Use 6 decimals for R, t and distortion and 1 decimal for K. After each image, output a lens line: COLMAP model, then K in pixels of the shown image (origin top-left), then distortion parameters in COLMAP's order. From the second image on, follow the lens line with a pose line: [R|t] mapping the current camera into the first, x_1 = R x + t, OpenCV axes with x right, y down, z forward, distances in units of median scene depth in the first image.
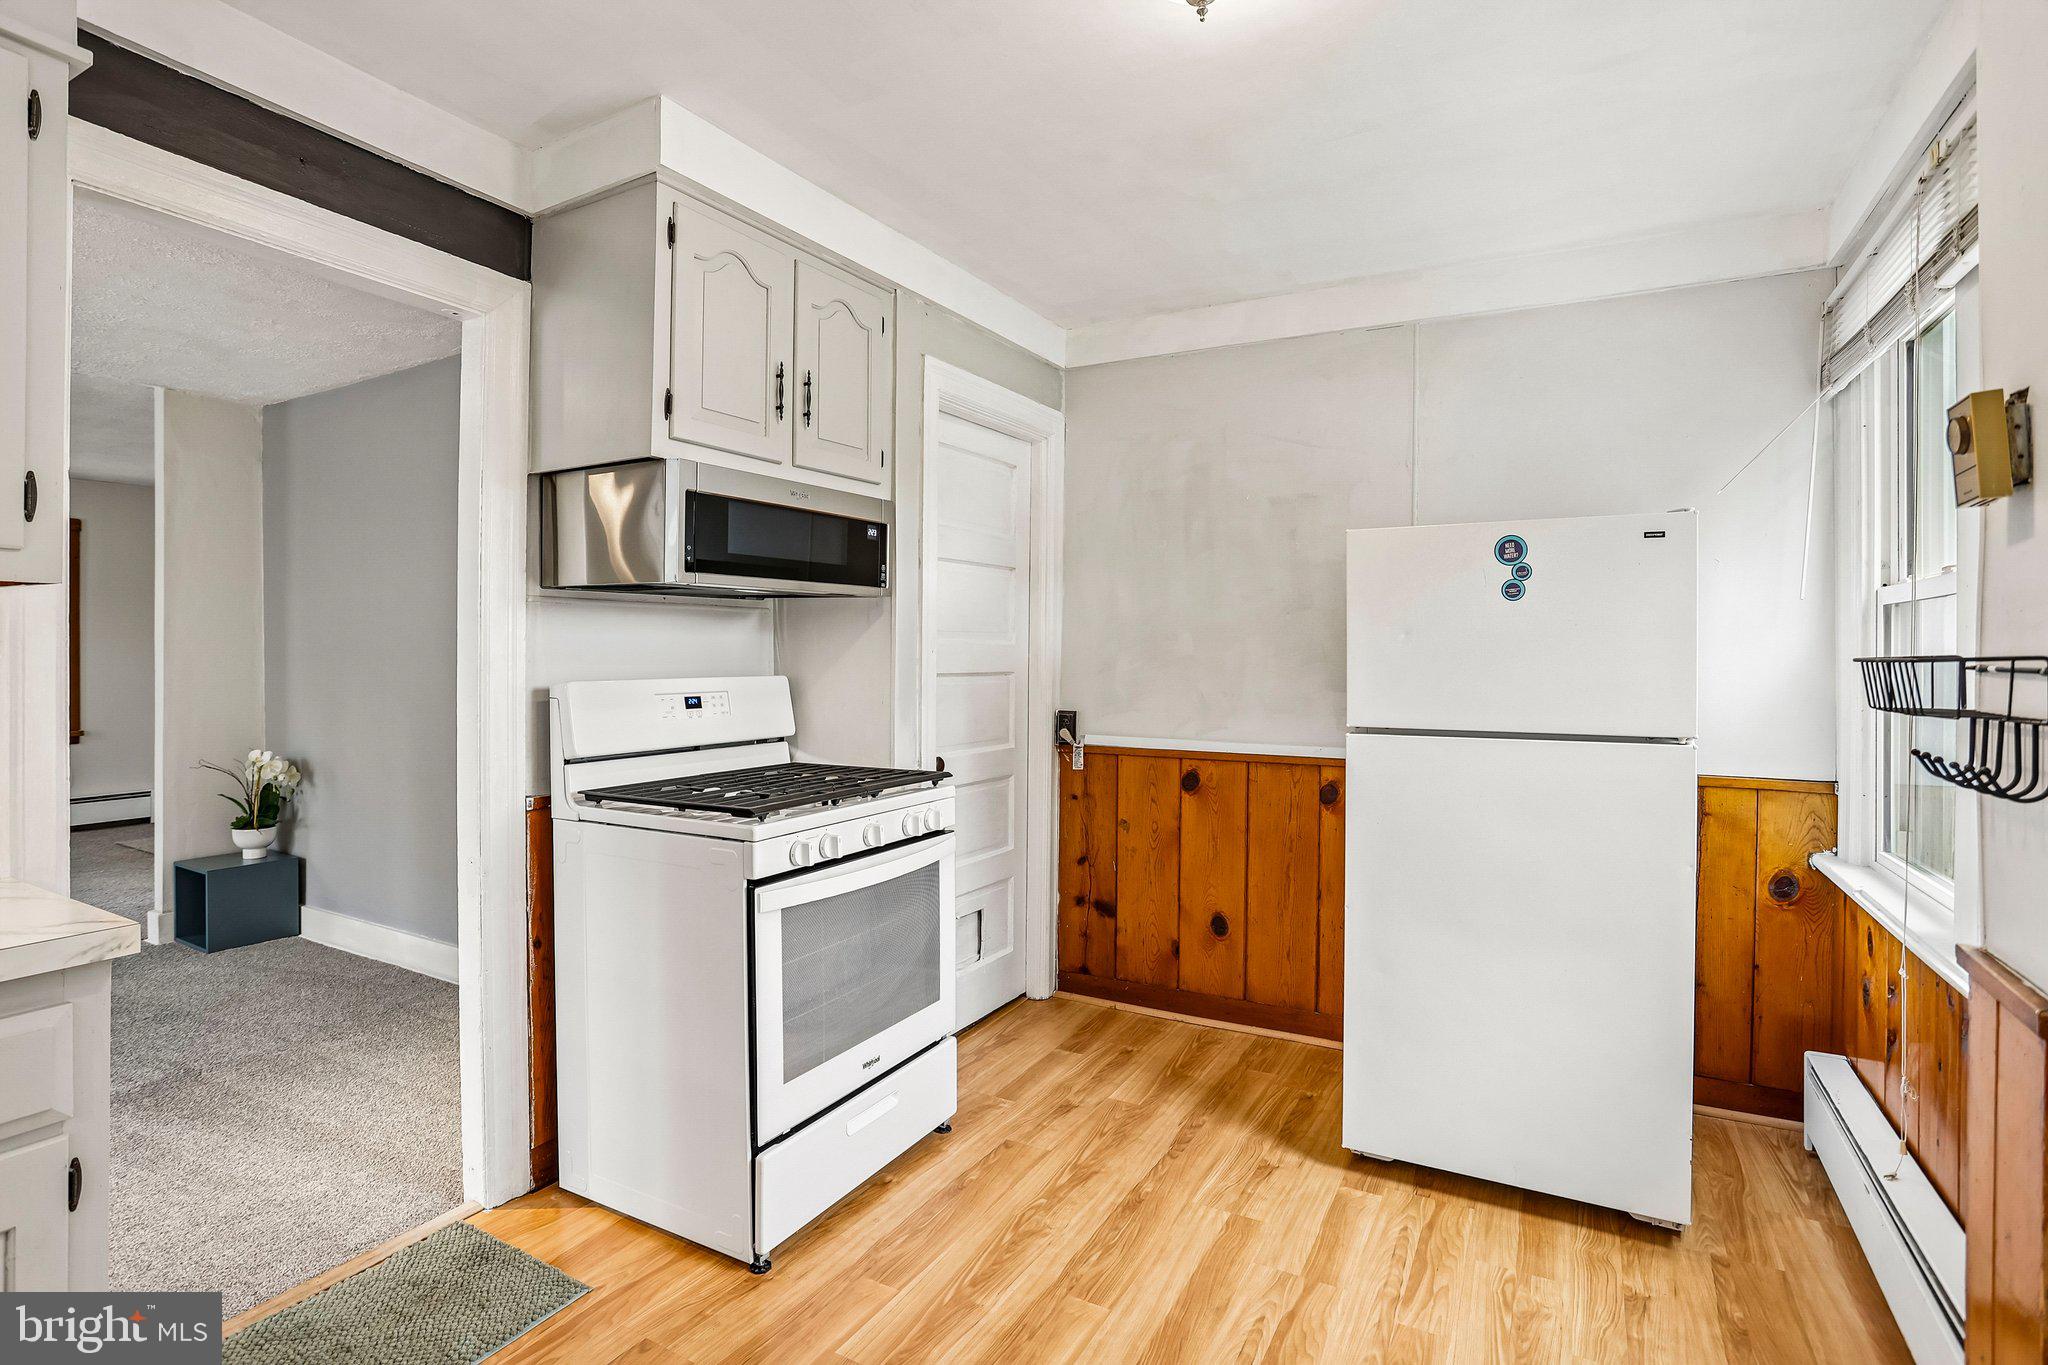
lens RADIAL K [[1005.7, 0, 992.1], [0, 1005.7, 663.2], [0, 0, 1]] dist [-0.062786, 0.022988]
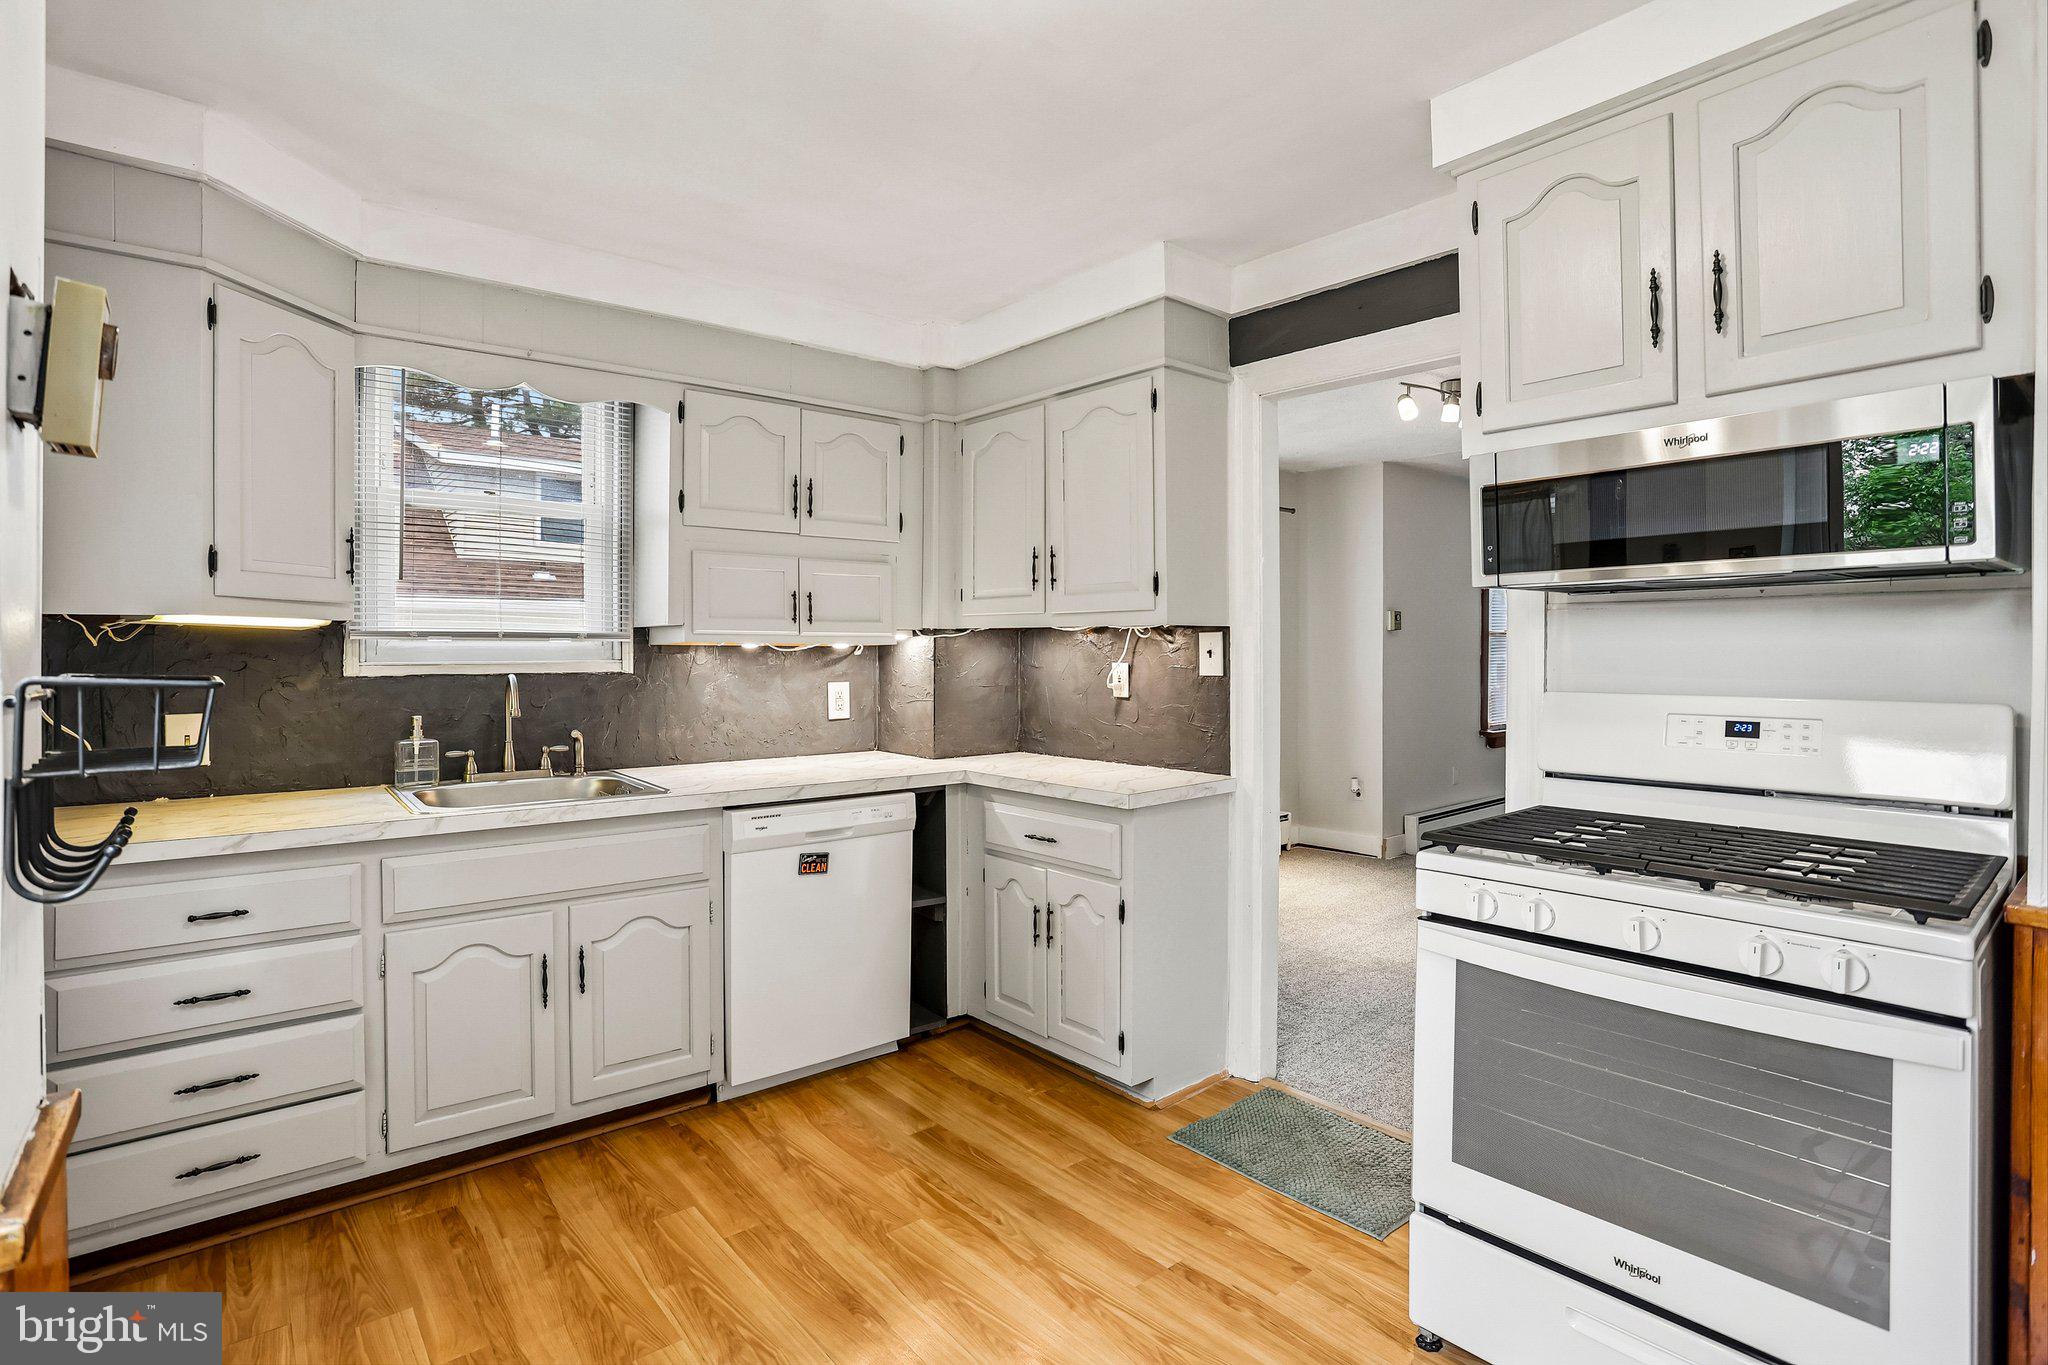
lens RADIAL K [[1005.7, 0, 1018.7], [0, 1005.7, 663.1], [0, 0, 1]] dist [-0.062786, 0.022988]
pose [[-0.347510, 0.004078, -0.937667, 0.346316], [-0.009336, 0.999926, 0.007808, -0.006470], [0.937630, 0.011467, -0.347447, 0.449612]]
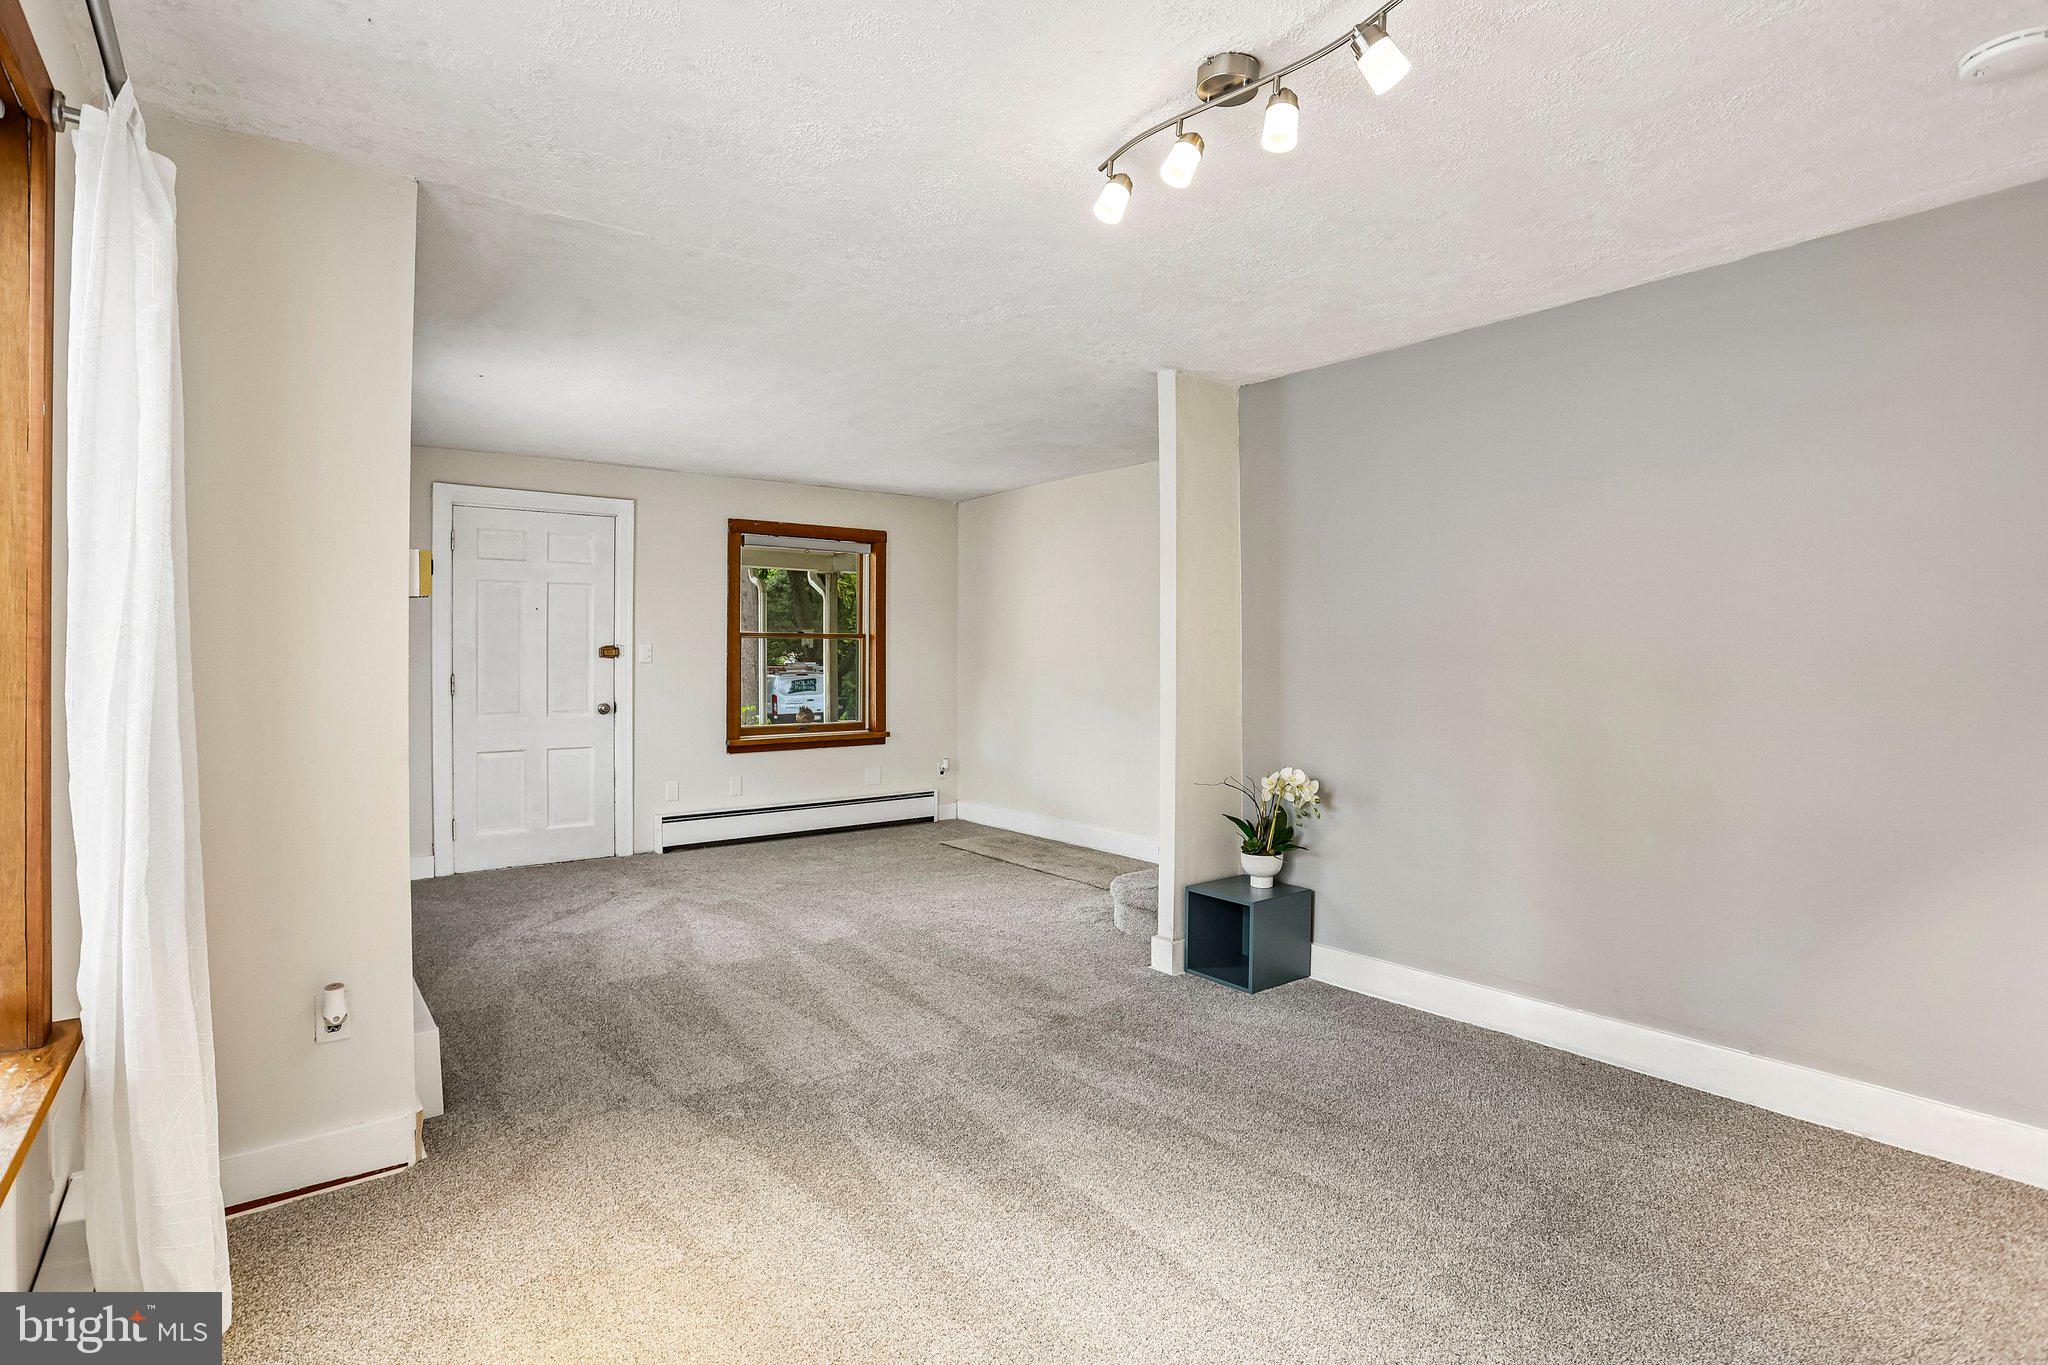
lens RADIAL K [[1005.7, 0, 1014.1], [0, 1005.7, 654.0], [0, 0, 1]] dist [-0.062786, 0.022988]
pose [[0.922555, -0.007322, -0.385796, -0.614882], [0.003399, 0.999935, -0.010847, -0.004875], [0.385851, 0.008696, 0.922520, 0.063760]]
